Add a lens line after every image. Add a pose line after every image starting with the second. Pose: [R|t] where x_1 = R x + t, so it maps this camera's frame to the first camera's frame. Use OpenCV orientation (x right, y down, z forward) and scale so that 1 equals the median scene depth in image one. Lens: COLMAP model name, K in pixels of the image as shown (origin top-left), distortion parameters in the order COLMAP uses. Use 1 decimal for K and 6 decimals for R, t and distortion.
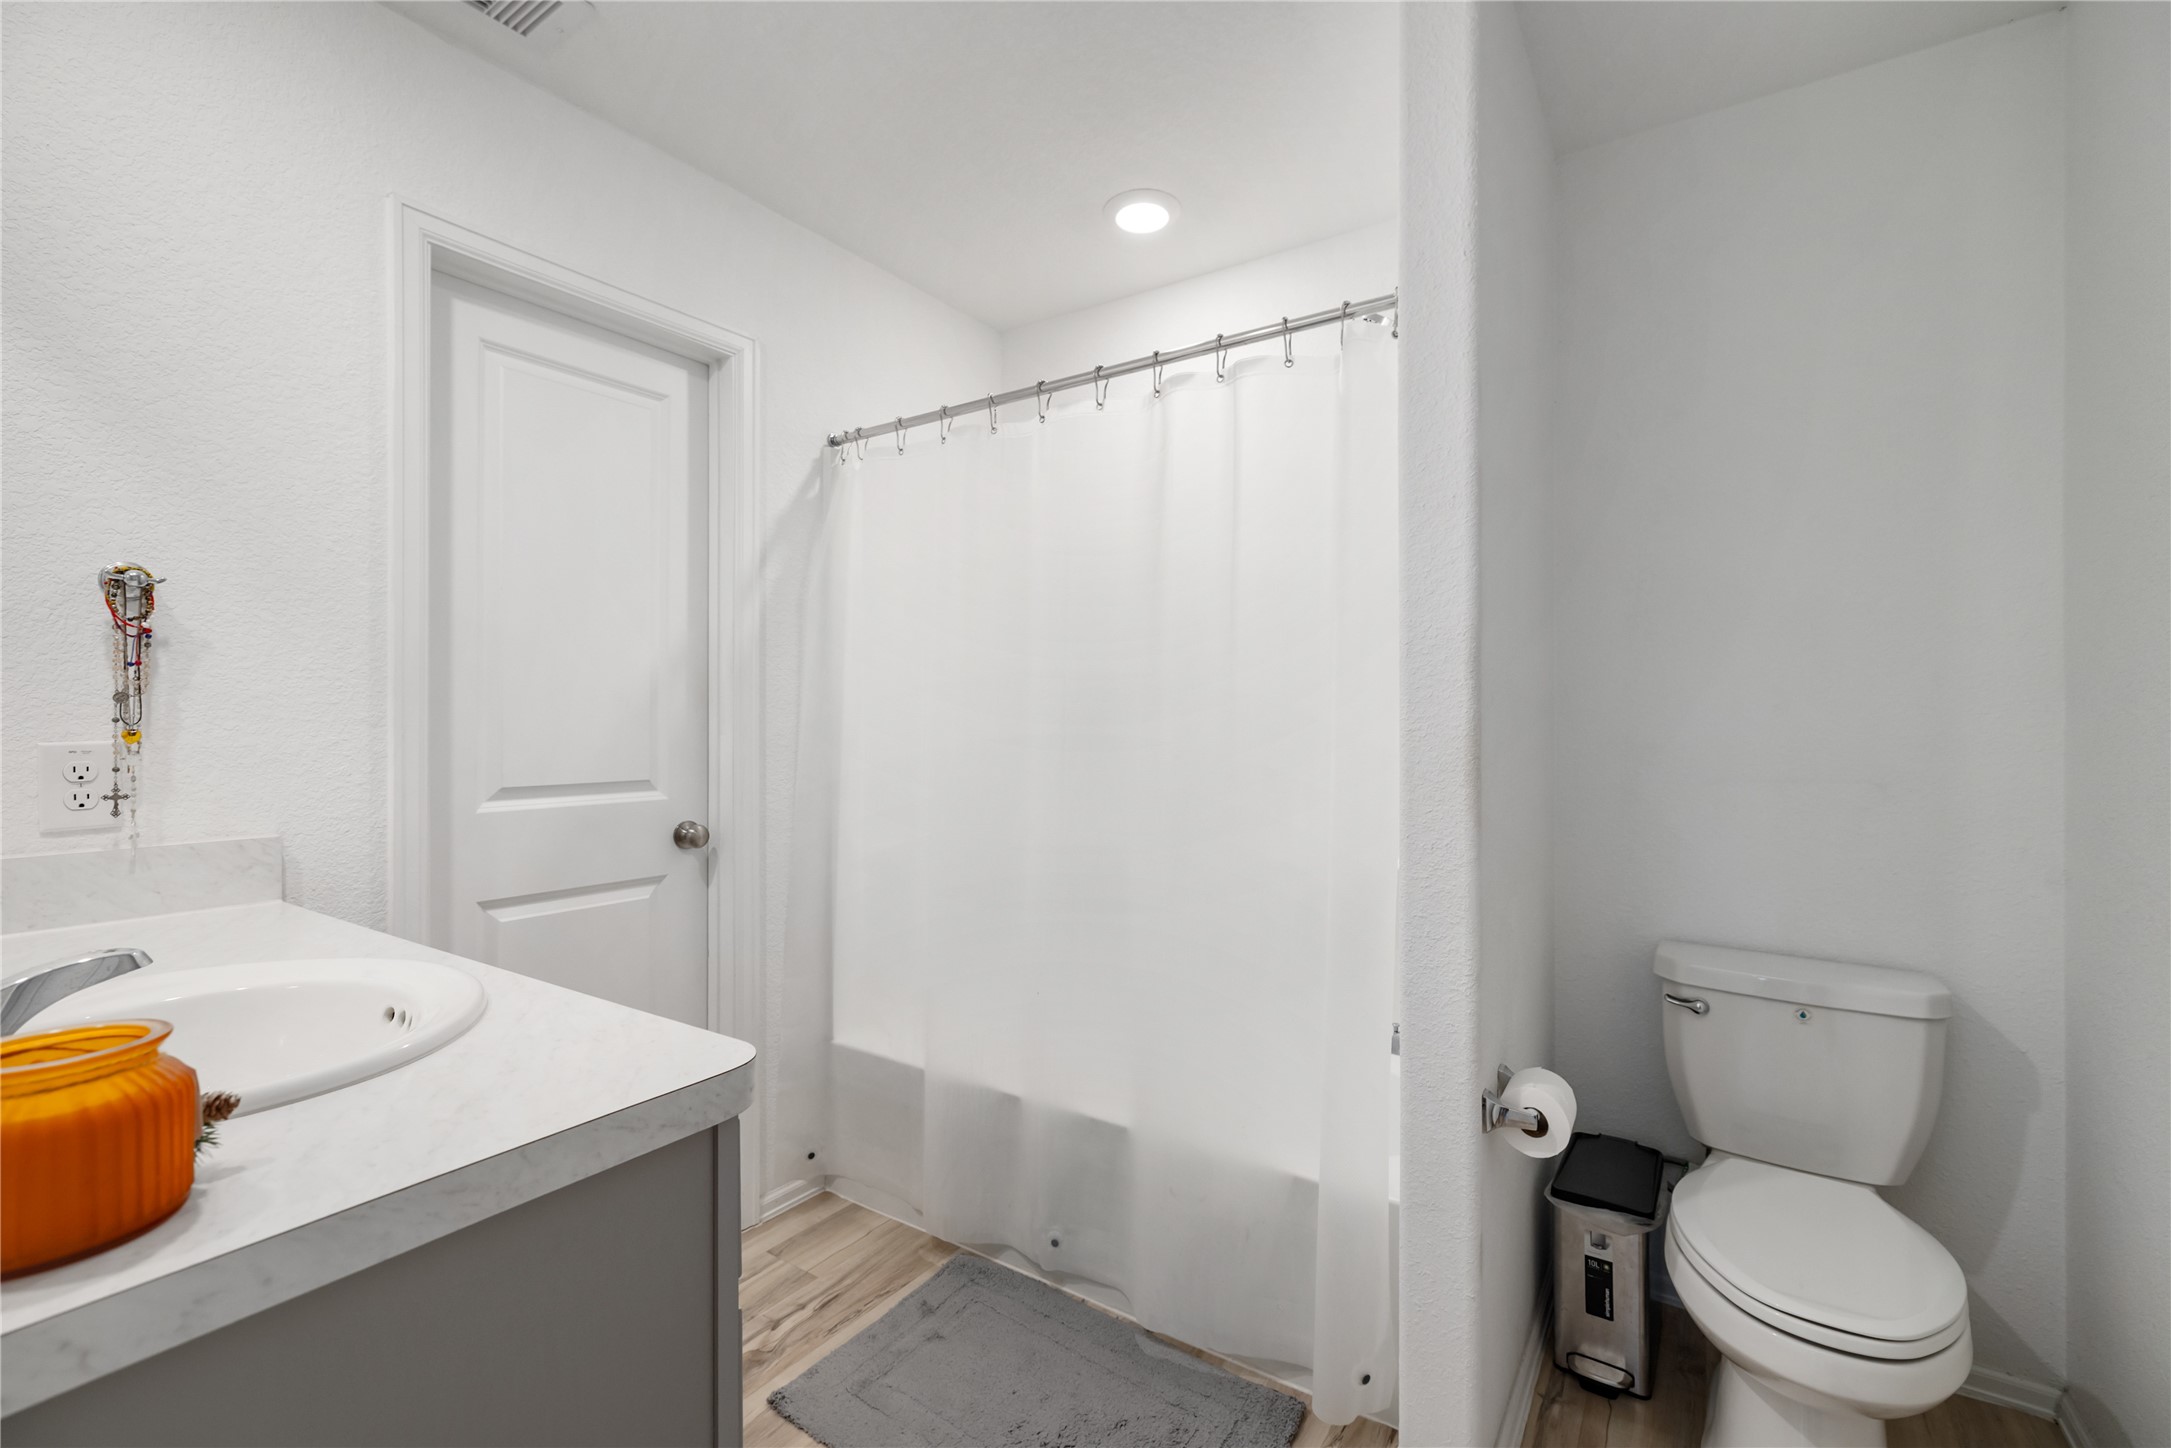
lens RADIAL K [[932.1, 0, 1080.3], [0, 932.1, 716.8], [0, 0, 1]] dist [0.003356, 0.000601]
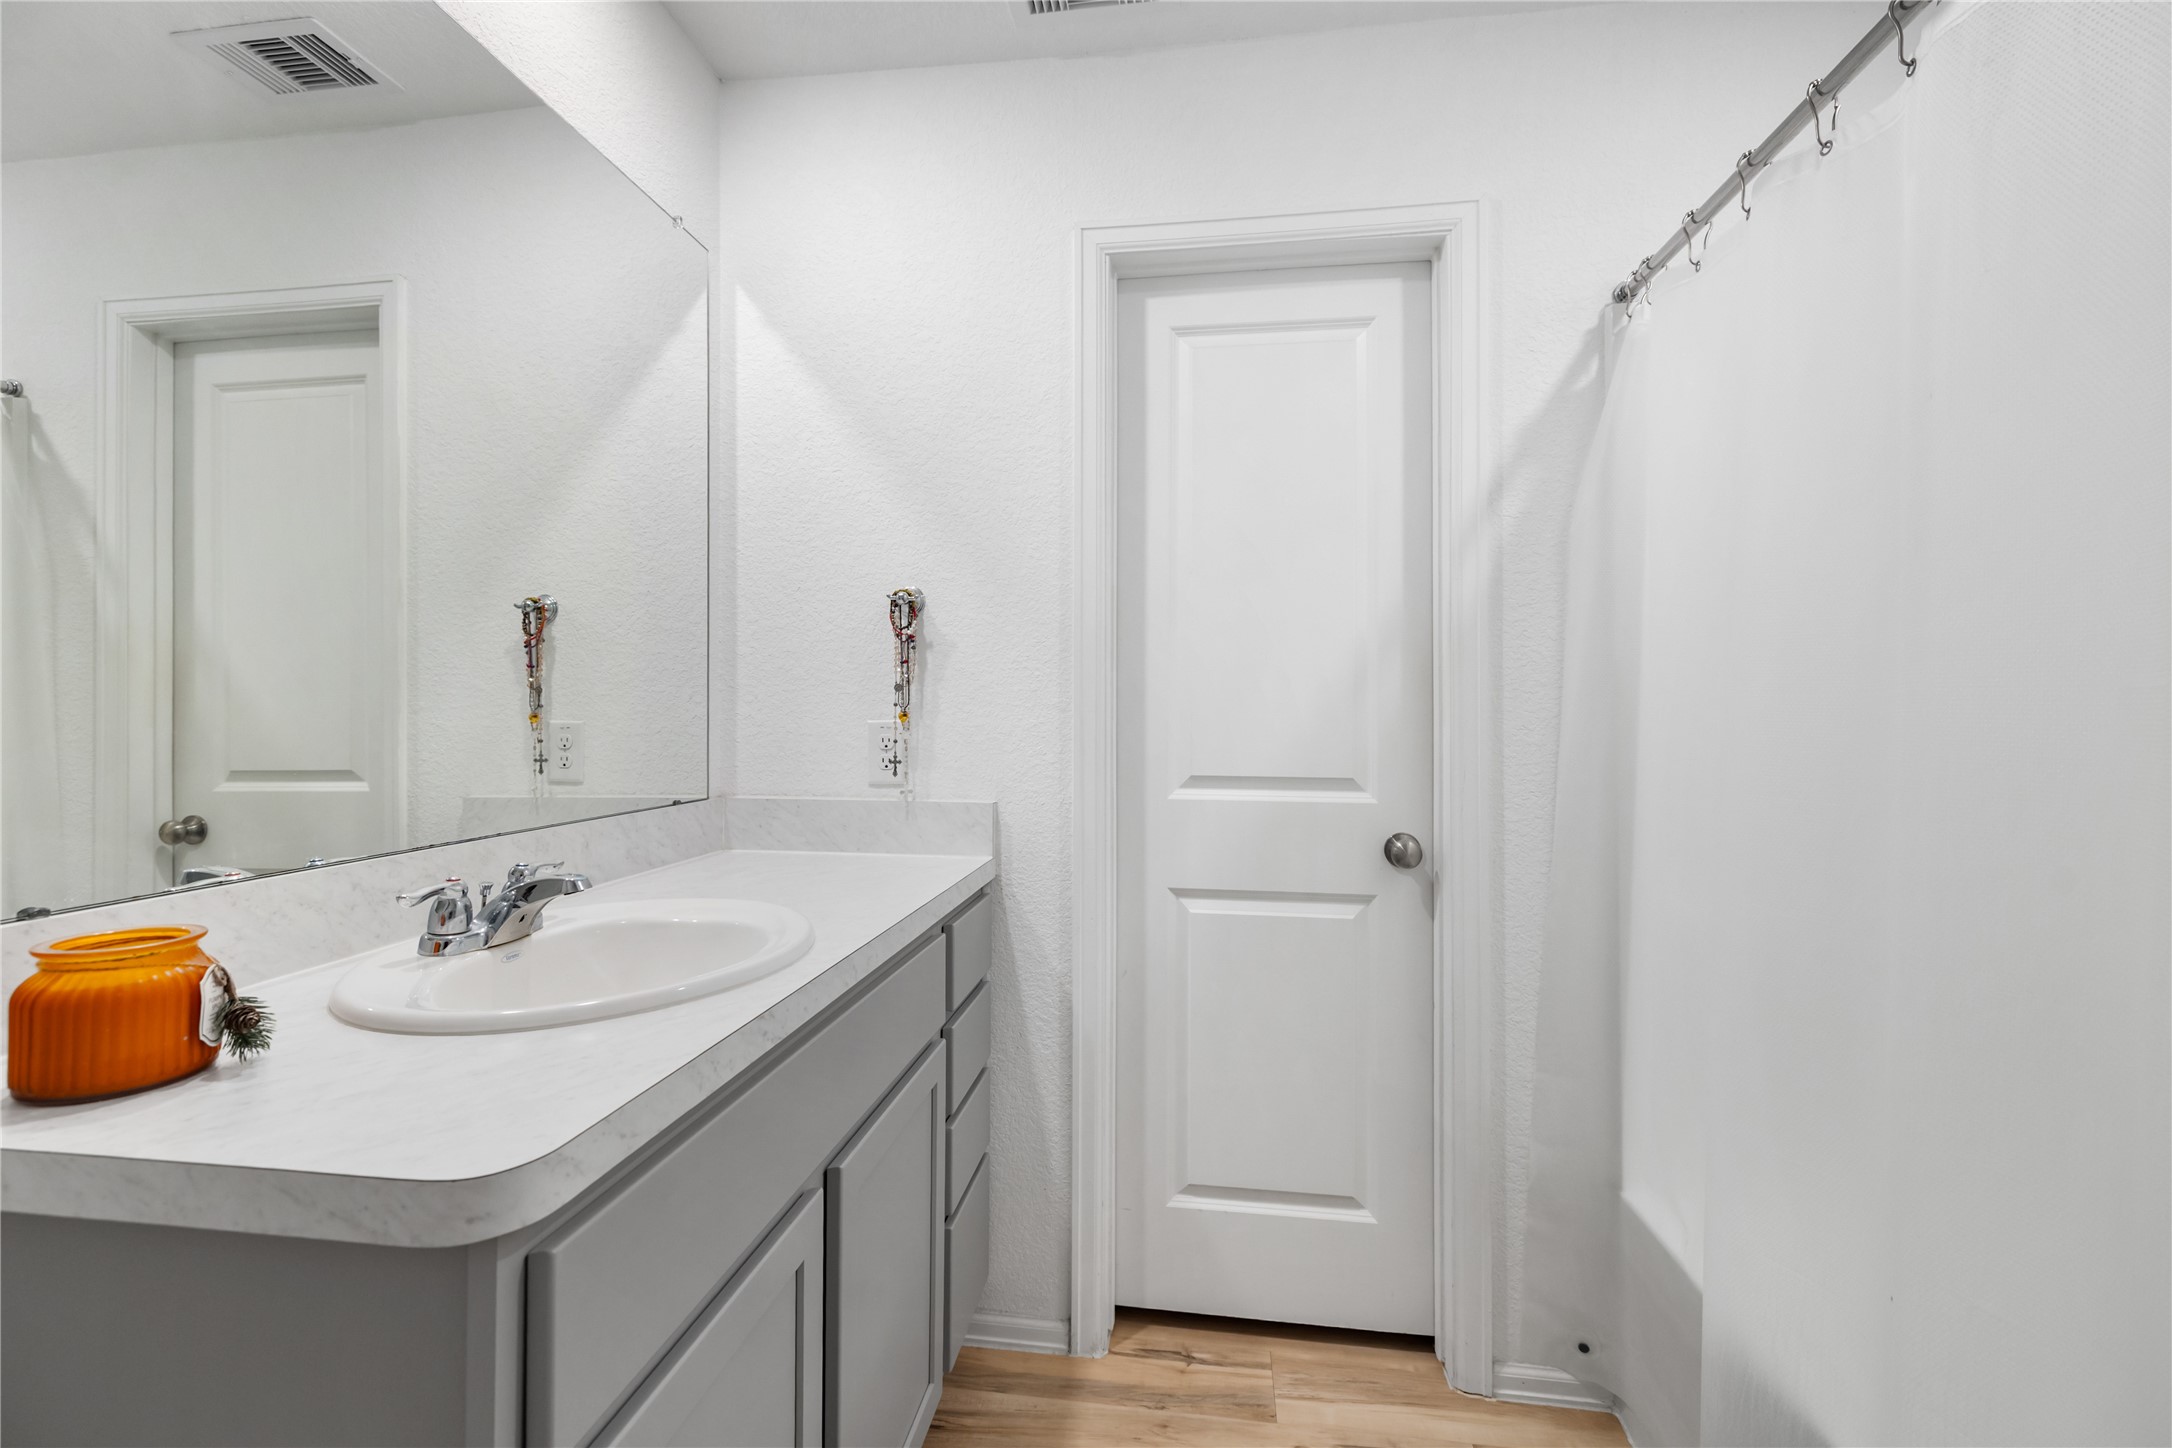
lens RADIAL K [[932.6, 0, 1118.7], [0, 932.6, 692.3], [0, 0, 1]] dist [0.003356, 0.000601]
pose [[0.447379, -0.010626, -0.894281, 0.224777], [-0.003185, 0.999904, -0.013474, 0.002212], [0.894339, 0.008876, 0.447302, 0.492514]]
